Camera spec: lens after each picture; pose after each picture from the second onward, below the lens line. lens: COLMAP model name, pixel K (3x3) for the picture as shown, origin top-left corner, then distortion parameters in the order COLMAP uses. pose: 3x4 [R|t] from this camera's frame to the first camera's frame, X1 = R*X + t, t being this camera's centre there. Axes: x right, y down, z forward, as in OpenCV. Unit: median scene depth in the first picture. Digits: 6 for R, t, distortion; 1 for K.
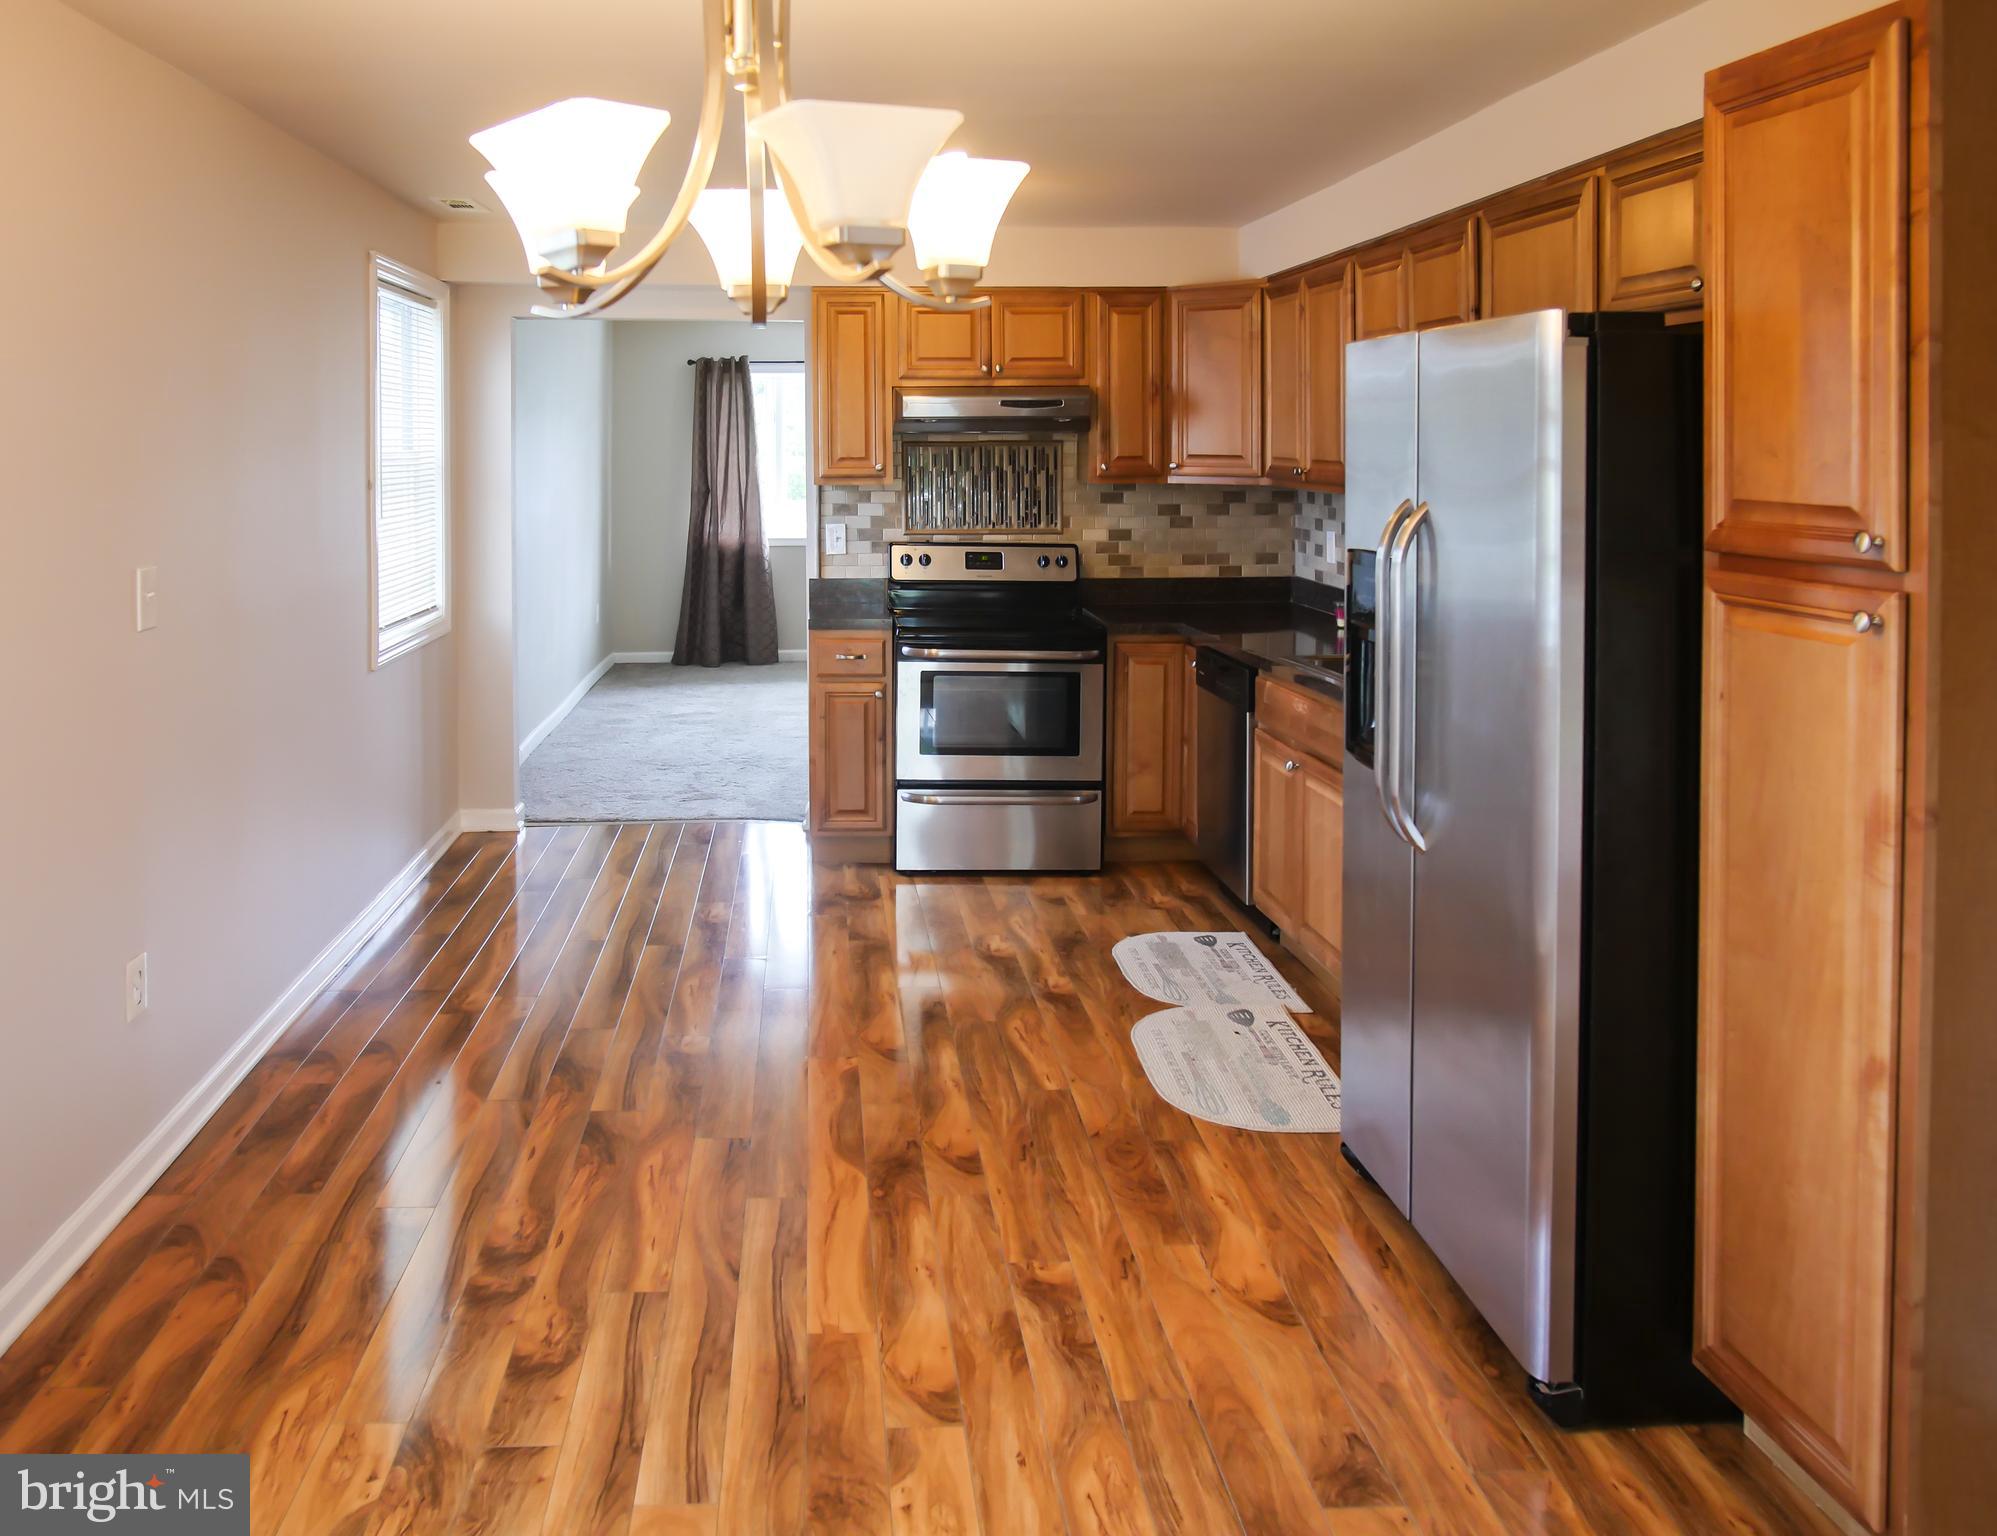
lens RADIAL K [[1543.9, 0, 895.9], [0, 1543.9, 517.7], [0, 0, 1]] dist [-0.025456, 0.010454]
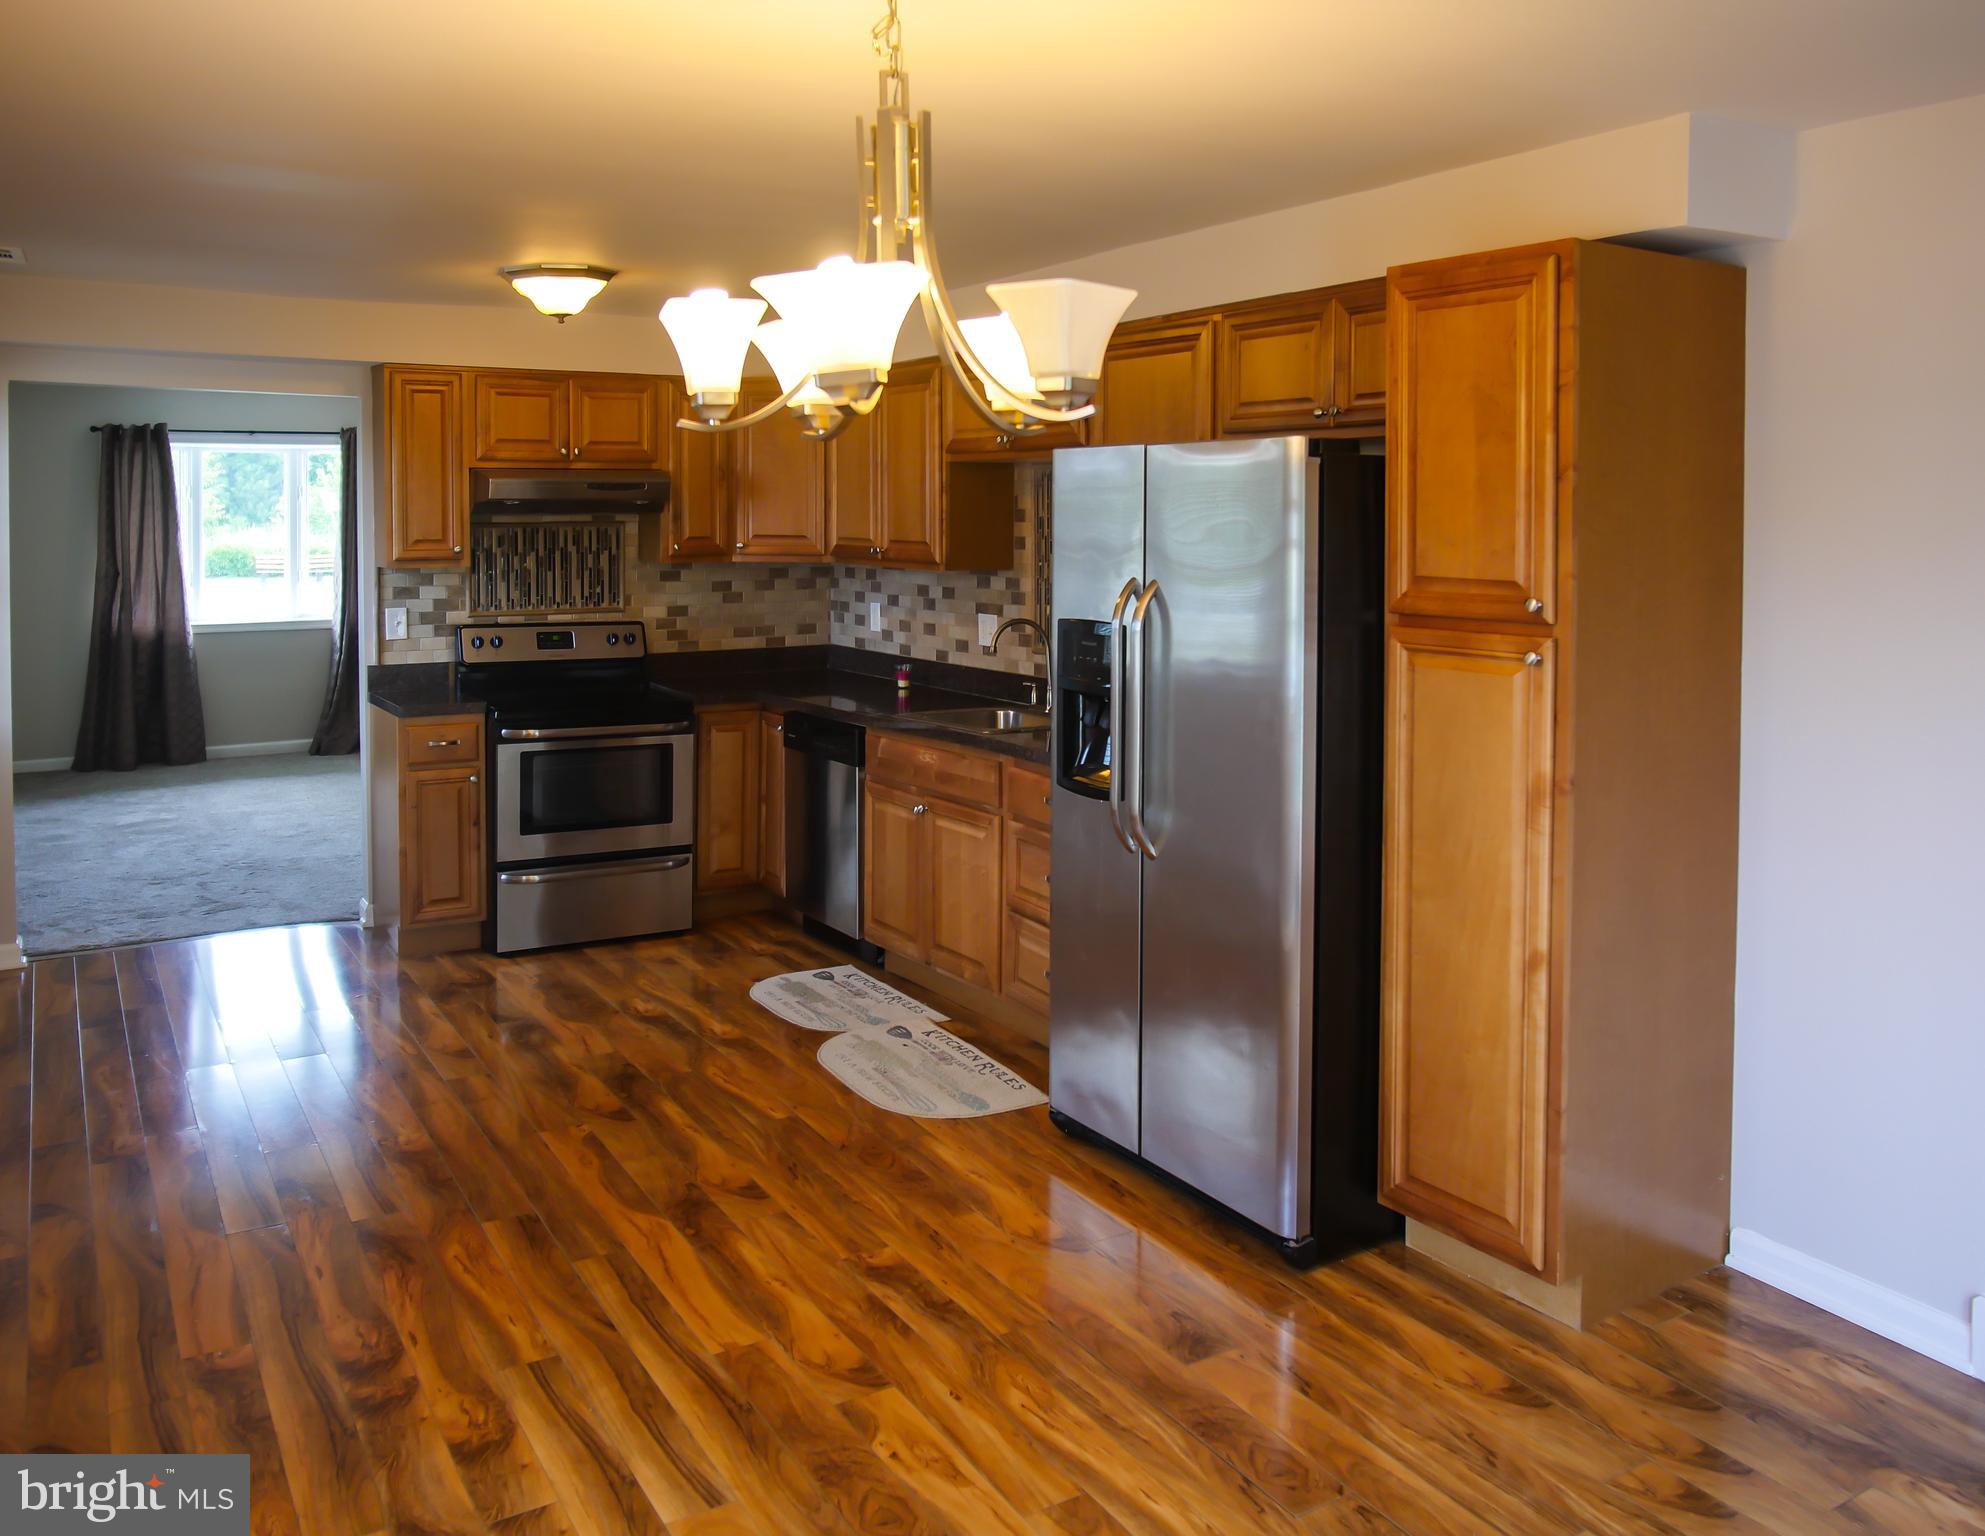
lens RADIAL K [[1534.6, 0, 974.2], [0, 1534.6, 608.9], [0, 0, 1]] dist [-0.025456, 0.010454]
pose [[0.883368, -0.027308, 0.467883, -0.279066], [0.020845, 0.999602, 0.018987, -0.010145], [-0.468216, -0.007020, 0.883586, -0.028777]]
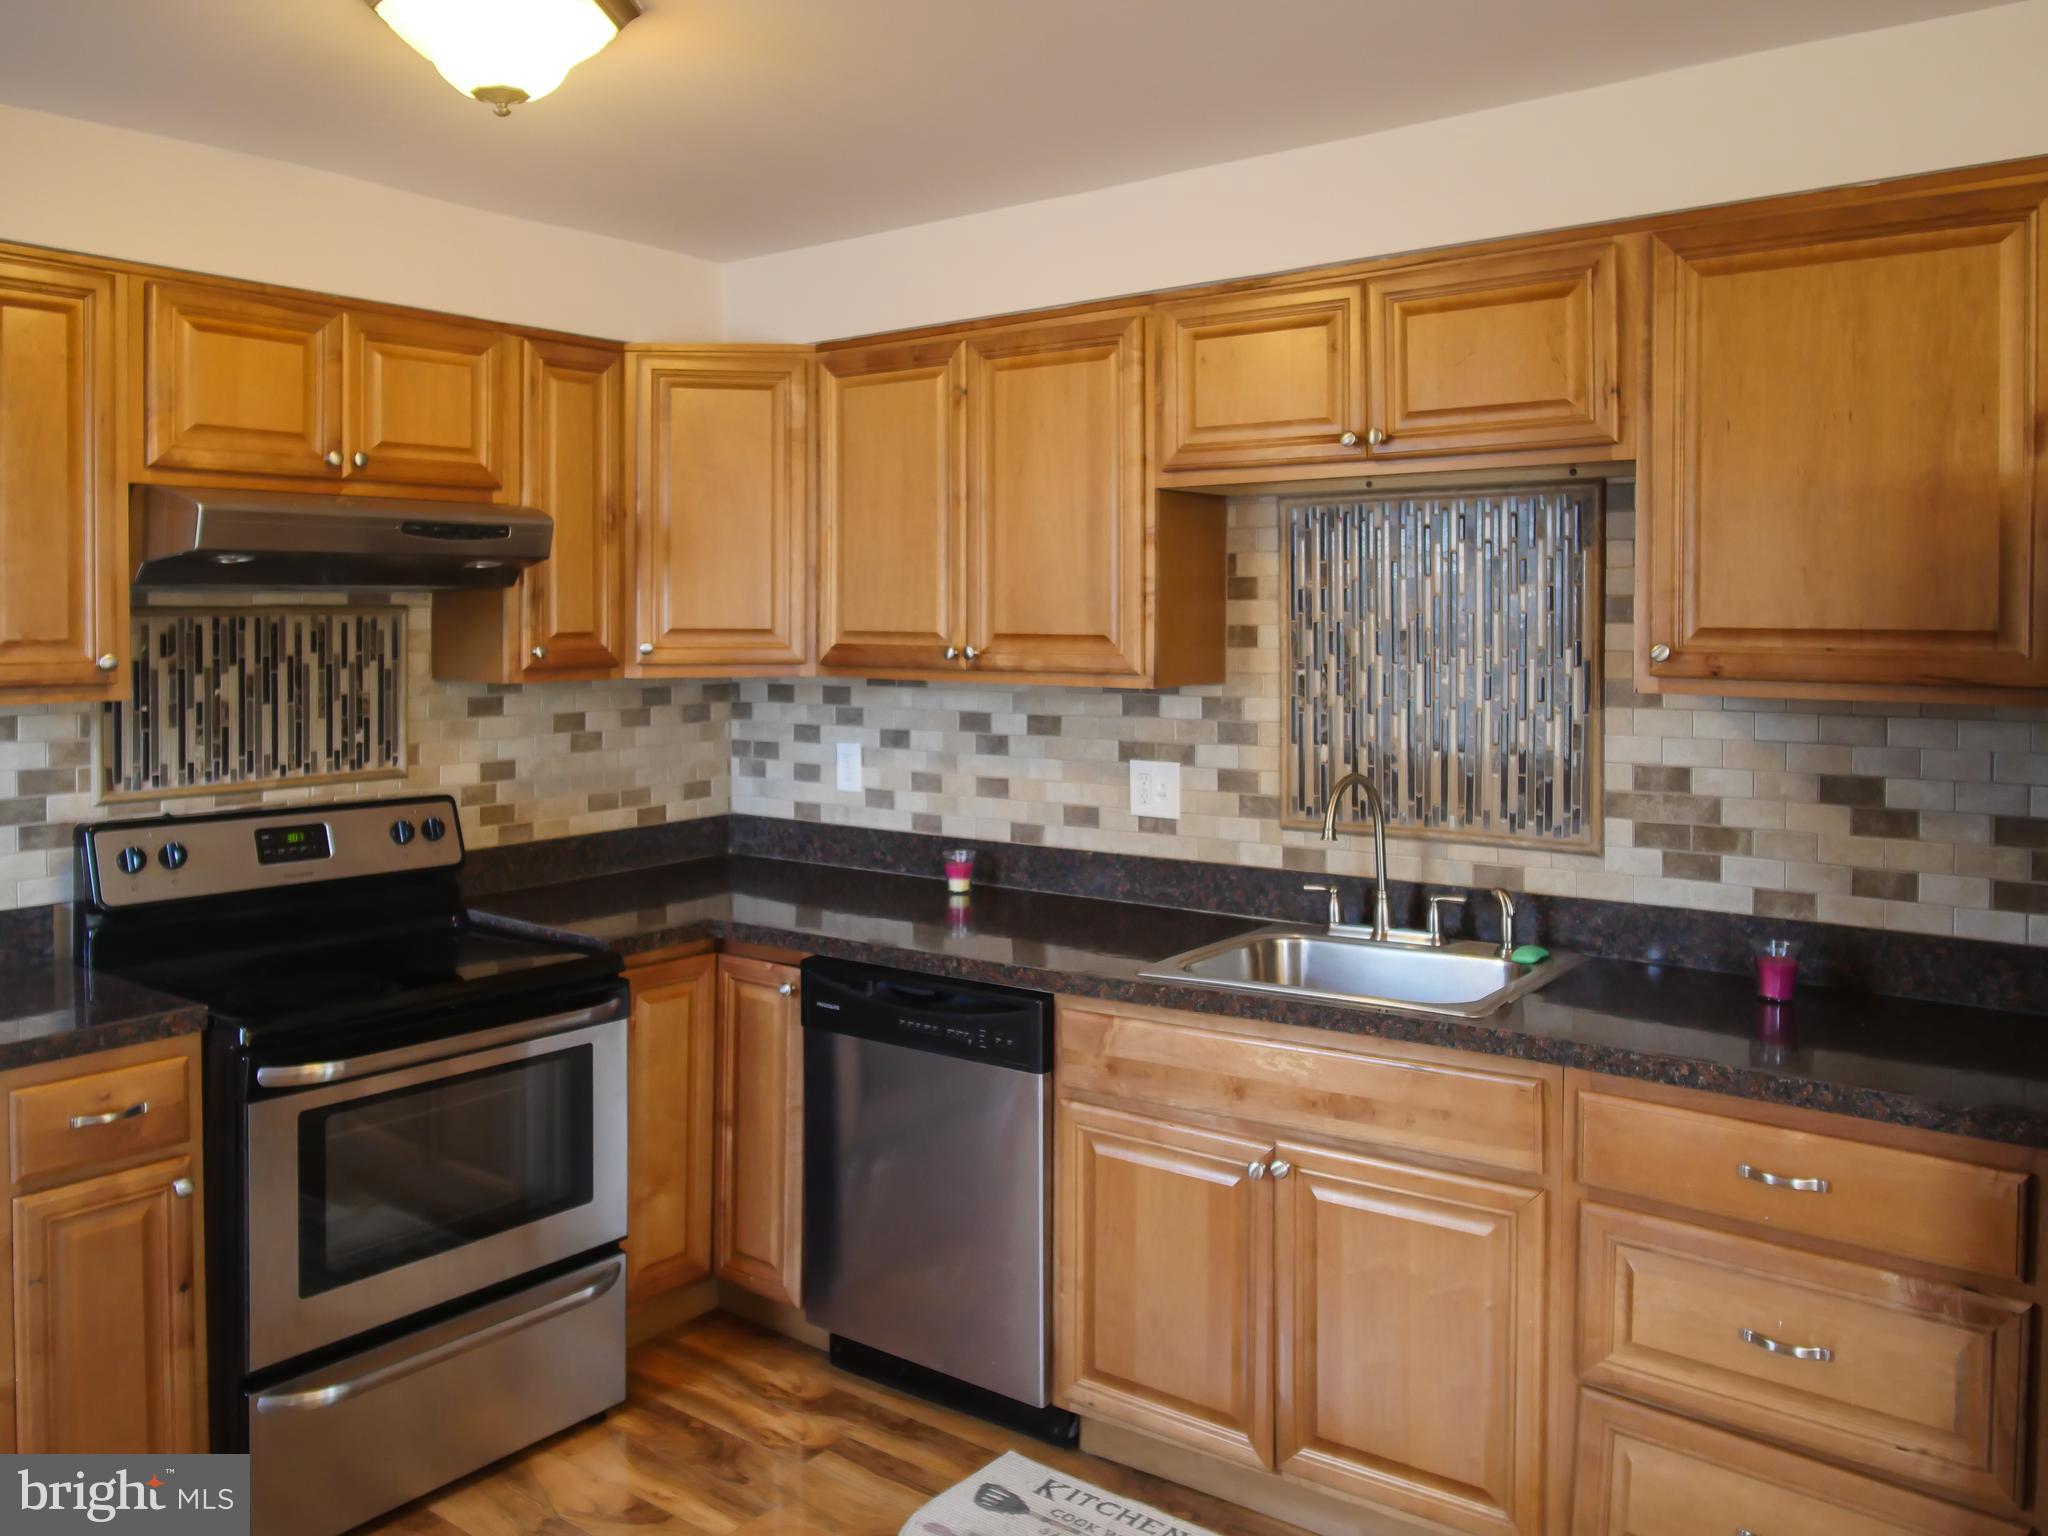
lens RADIAL K [[1552.0, 0, 1018.6], [0, 1552.0, 663.8], [0, 0, 1]] dist [-0.029040, 0.005817]
pose [[0.654464, -0.023976, 0.755713, -0.272035], [0.039753, 0.999206, -0.002725, -0.032418], [-0.755047, 0.031825, 0.654898, 0.809567]]
